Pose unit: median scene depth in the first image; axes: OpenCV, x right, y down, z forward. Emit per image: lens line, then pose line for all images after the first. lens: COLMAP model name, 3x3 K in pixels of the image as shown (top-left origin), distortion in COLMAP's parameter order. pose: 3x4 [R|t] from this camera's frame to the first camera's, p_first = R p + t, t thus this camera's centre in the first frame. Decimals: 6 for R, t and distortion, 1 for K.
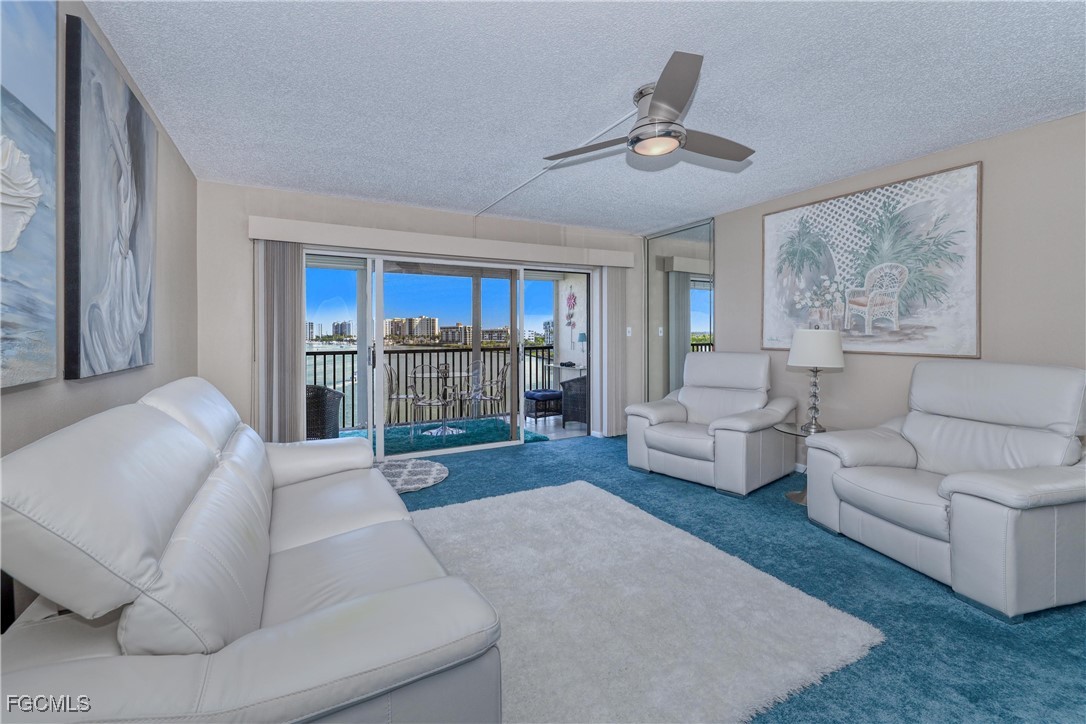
lens RADIAL K [[463.1, 0, 548.4], [0, 463.1, 335.7], [0, 0, 1]] dist [0.003807, -0.000455]
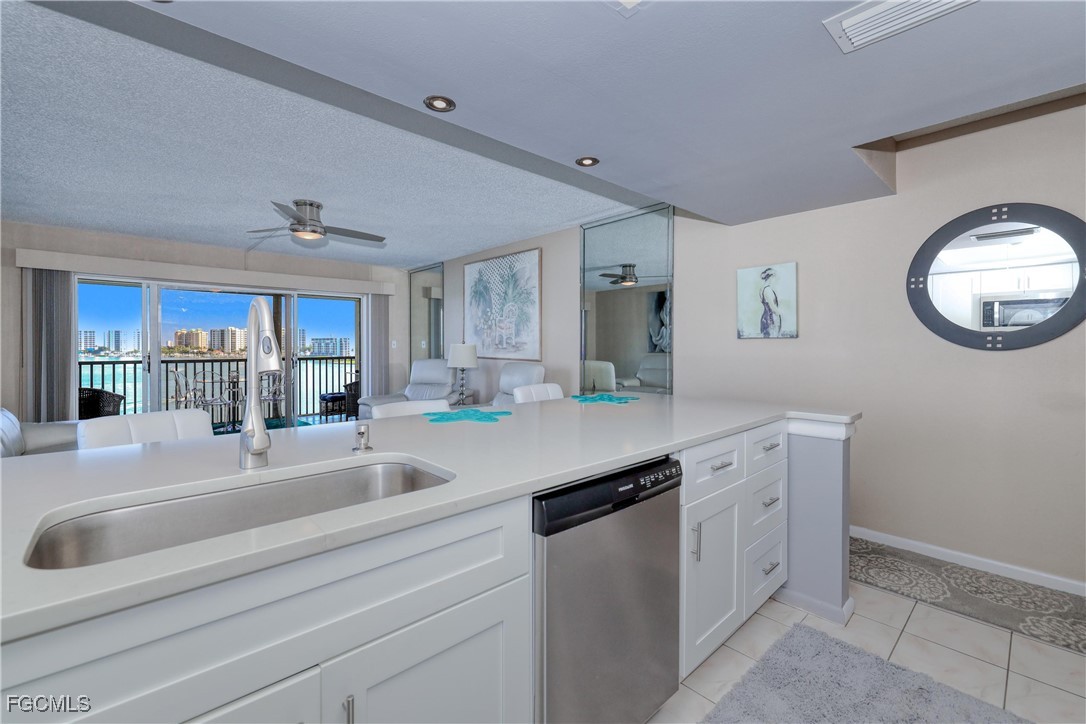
lens RADIAL K [[463.1, 0, 549.7], [0, 463.1, 349.5], [0, 0, 1]] dist [0.003807, -0.000455]
pose [[0.971050, 0.002711, 0.238860, 0.442797], [-0.003453, 0.999990, 0.002689, 0.000066], [-0.238850, -0.003436, 0.971050, -0.546954]]
